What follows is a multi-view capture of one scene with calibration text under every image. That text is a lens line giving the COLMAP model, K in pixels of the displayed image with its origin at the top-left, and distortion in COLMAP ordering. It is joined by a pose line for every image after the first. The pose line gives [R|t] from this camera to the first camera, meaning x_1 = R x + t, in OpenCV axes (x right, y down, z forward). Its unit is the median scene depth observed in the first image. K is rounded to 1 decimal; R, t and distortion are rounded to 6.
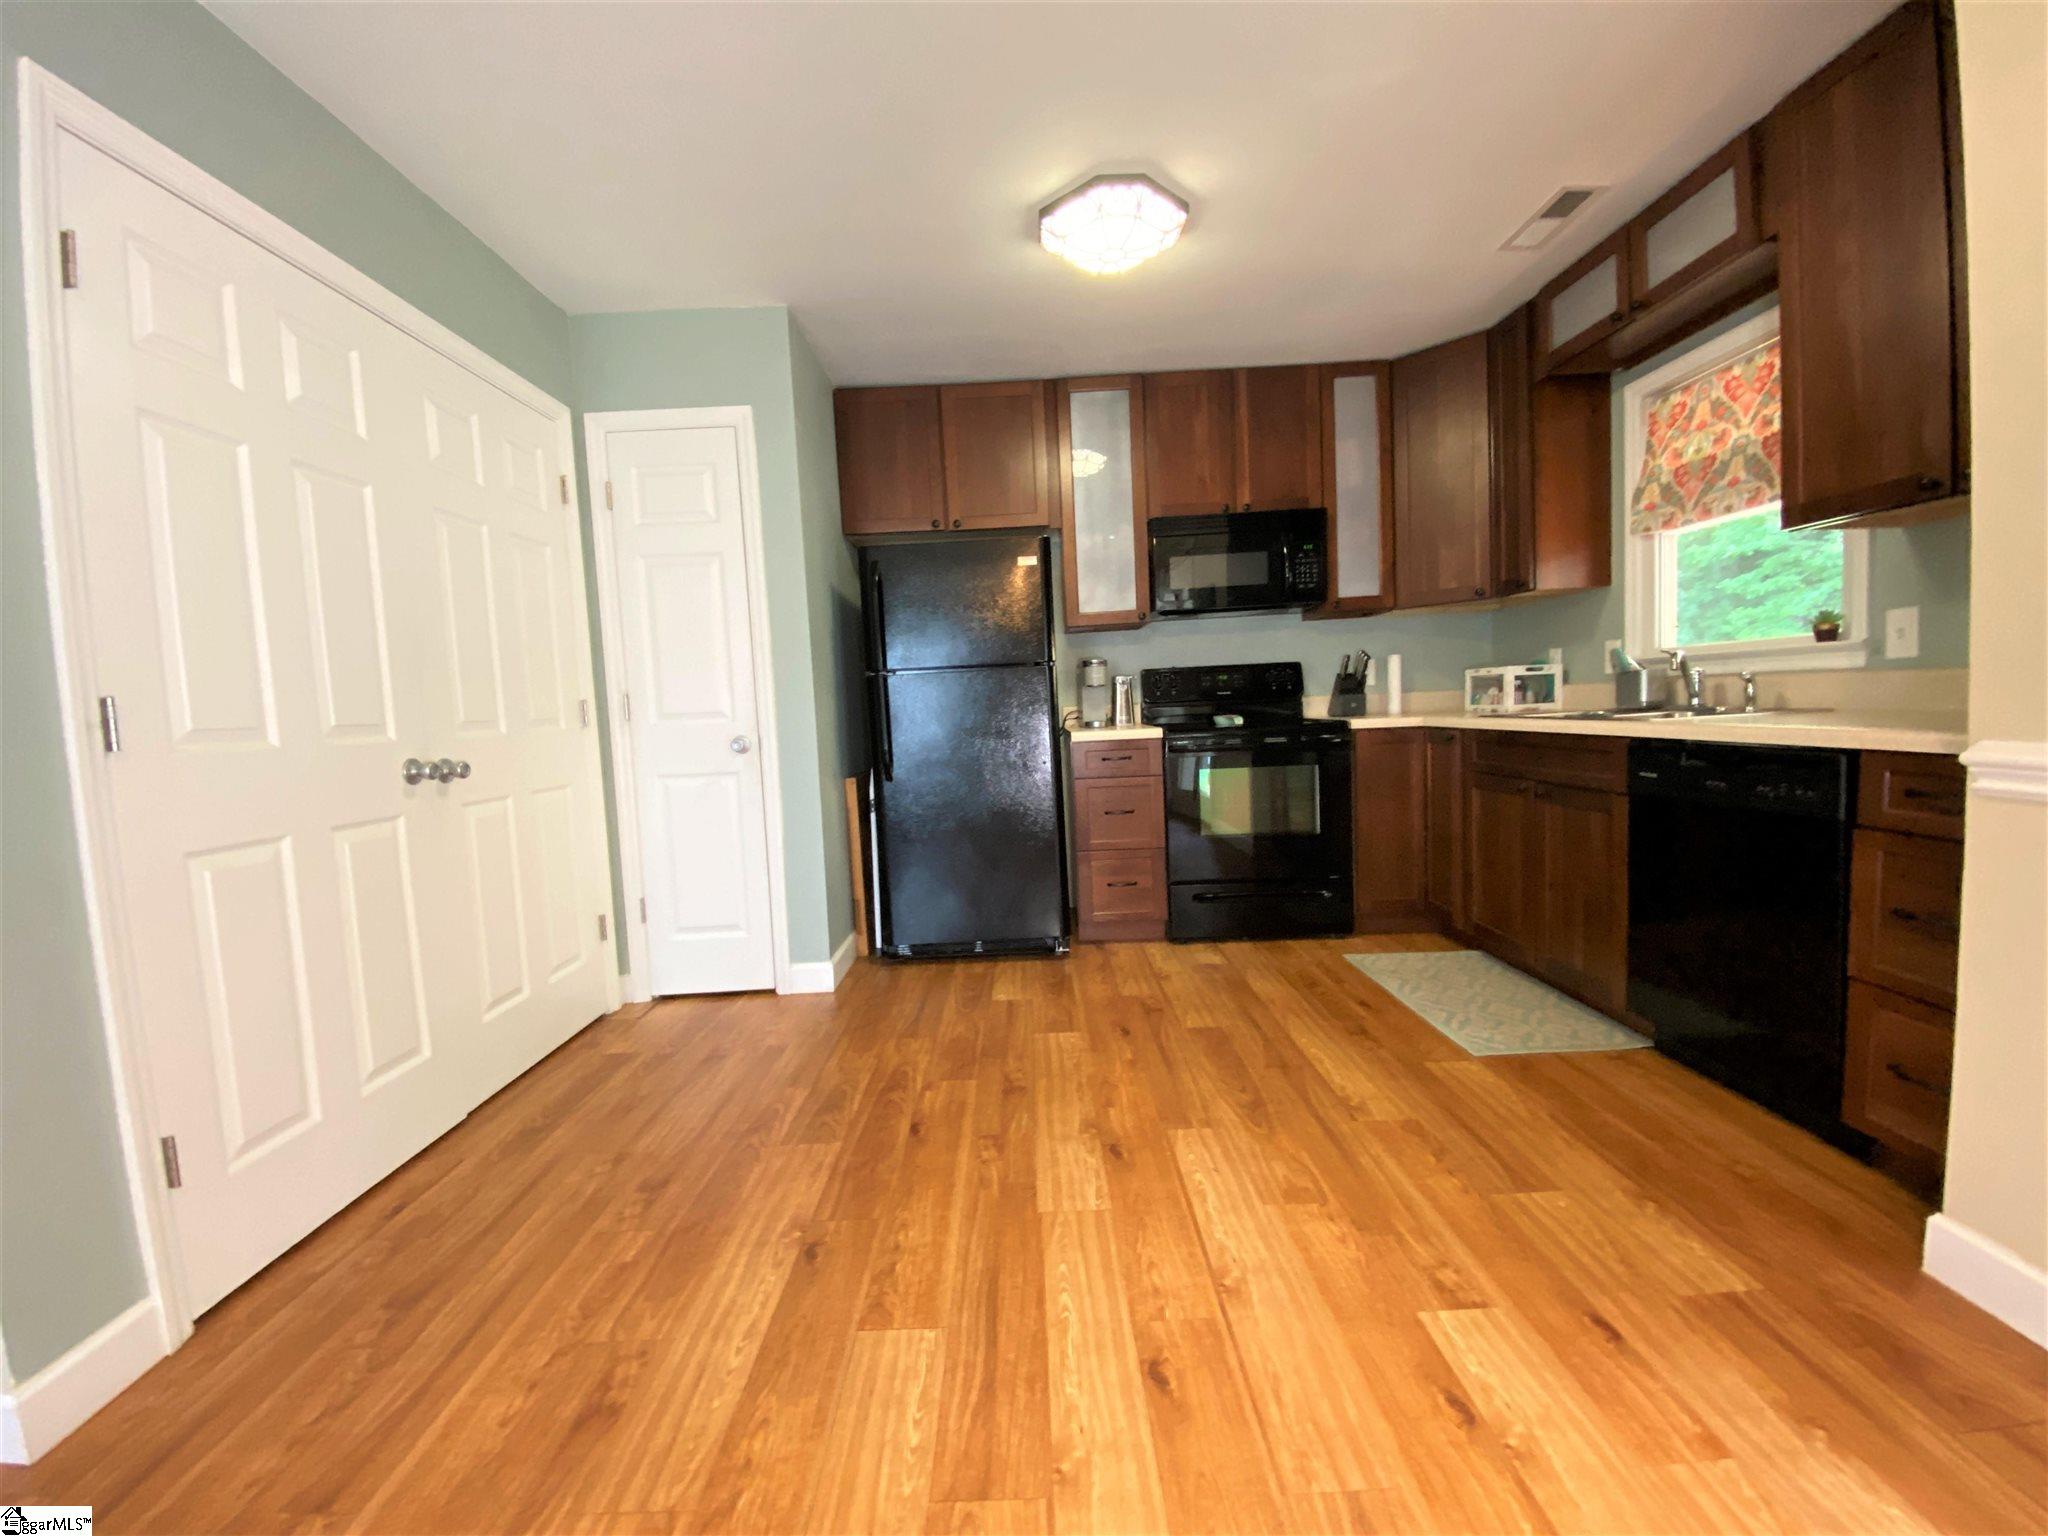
lens RADIAL K [[836.6, 0, 1019.6], [0, 836.6, 768.4], [0, 0, 1]] dist [0.029041, -0.031873]
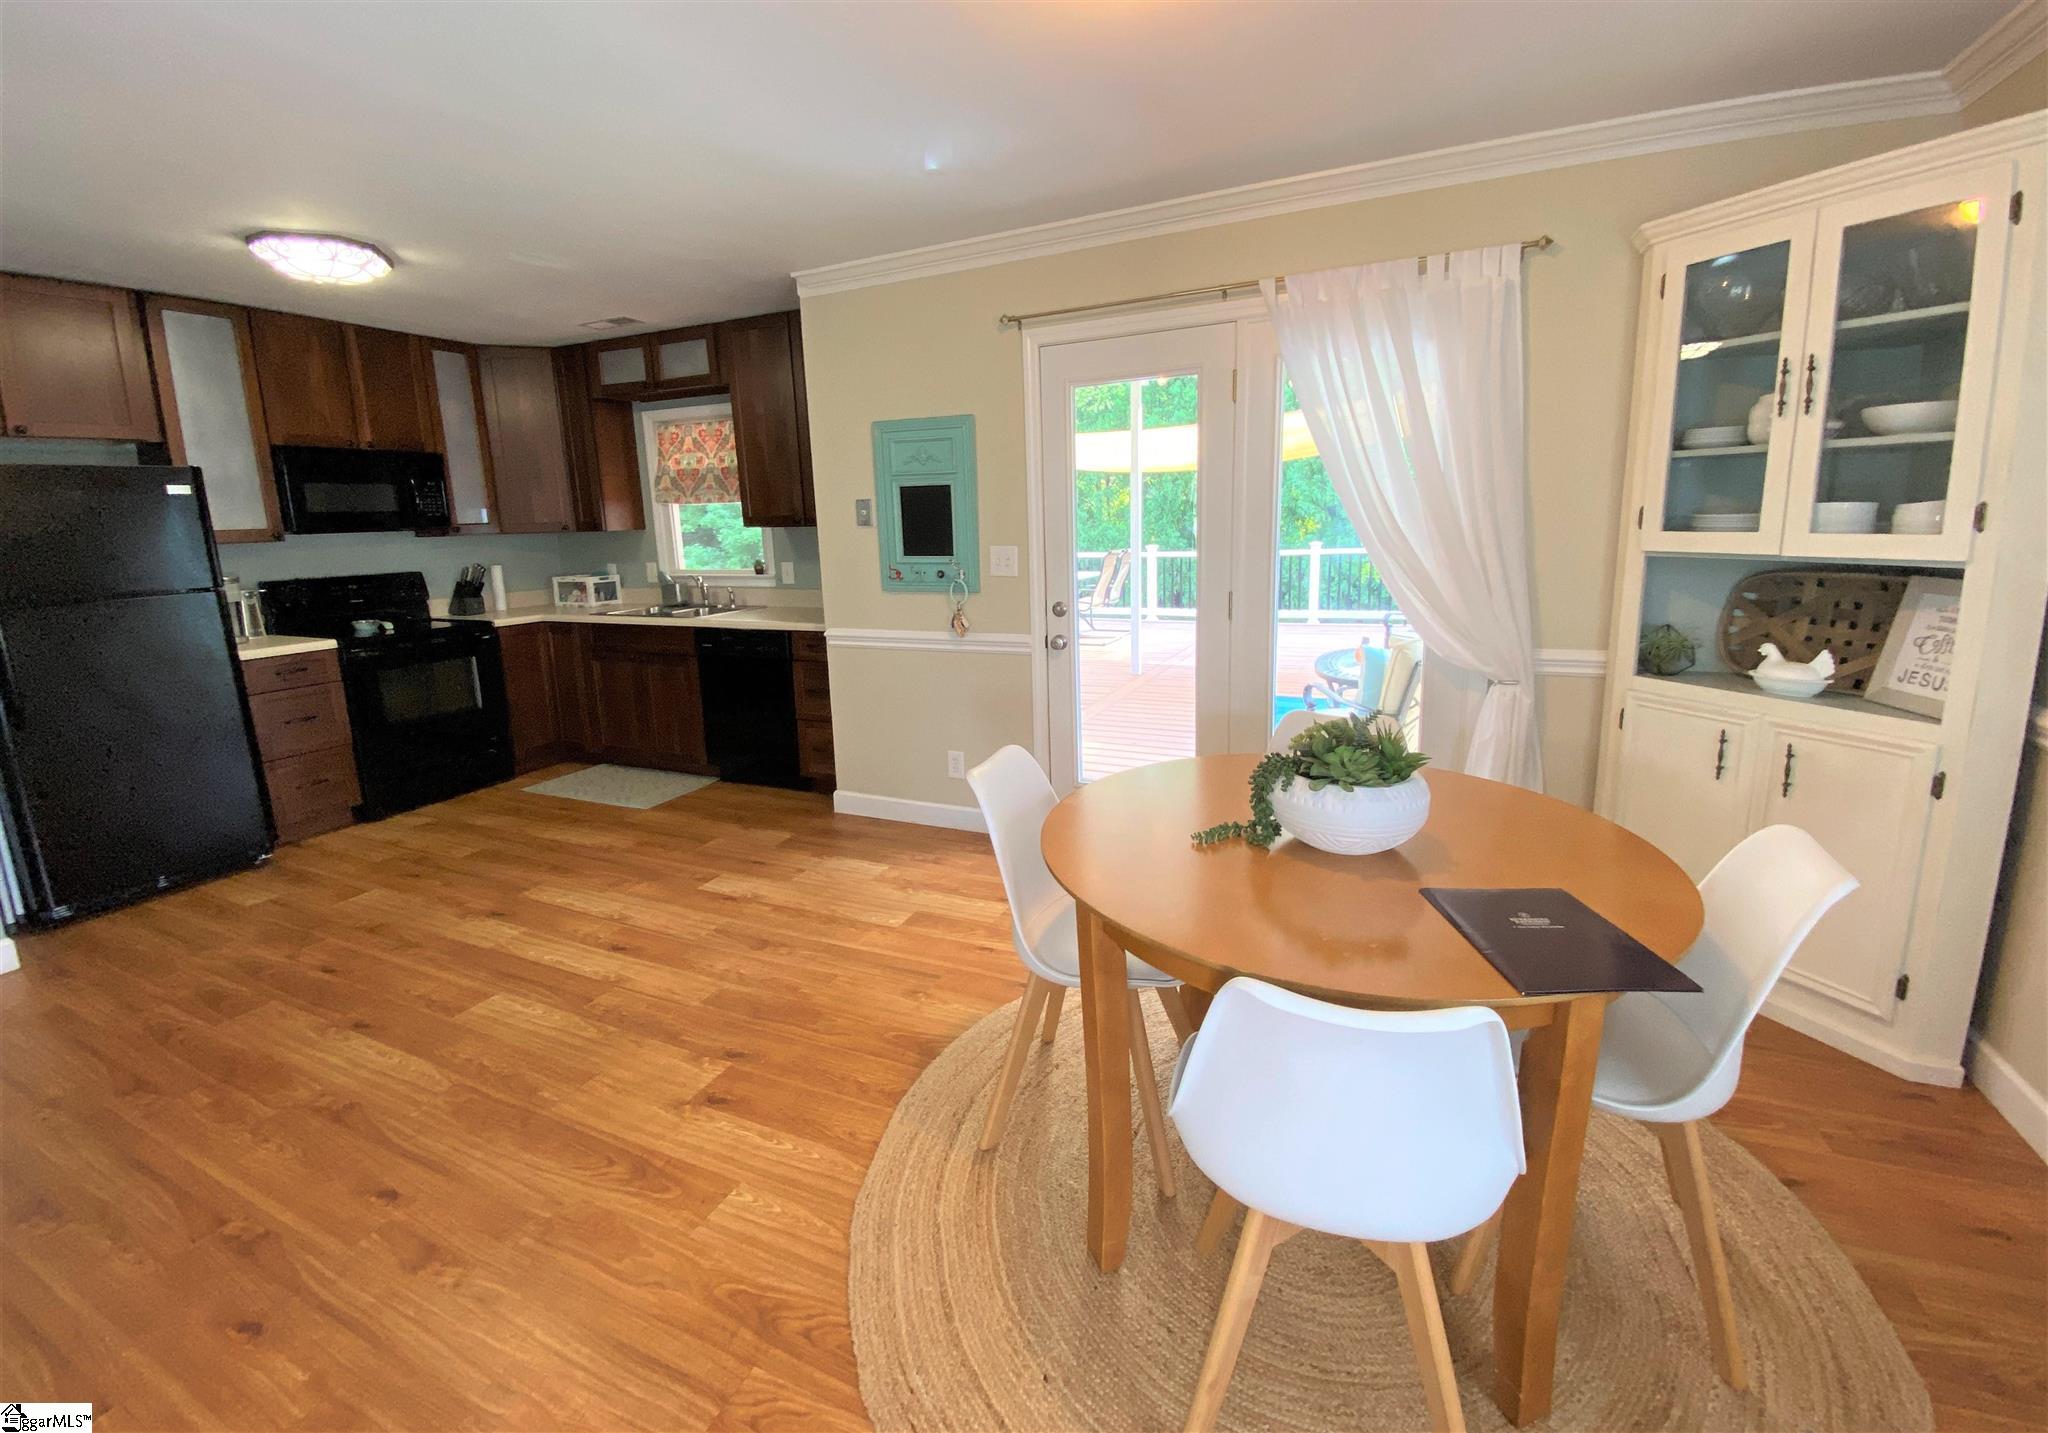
lens RADIAL K [[838.6, 0, 1016.7], [0, 838.6, 663.2], [0, 0, 1]] dist [-0.032274, -0.000302]
pose [[0.418515, -0.122818, 0.899867, -0.622284], [0.081314, 0.991902, 0.097561, -0.070307], [-0.904563, 0.032341, 0.425113, -0.435867]]
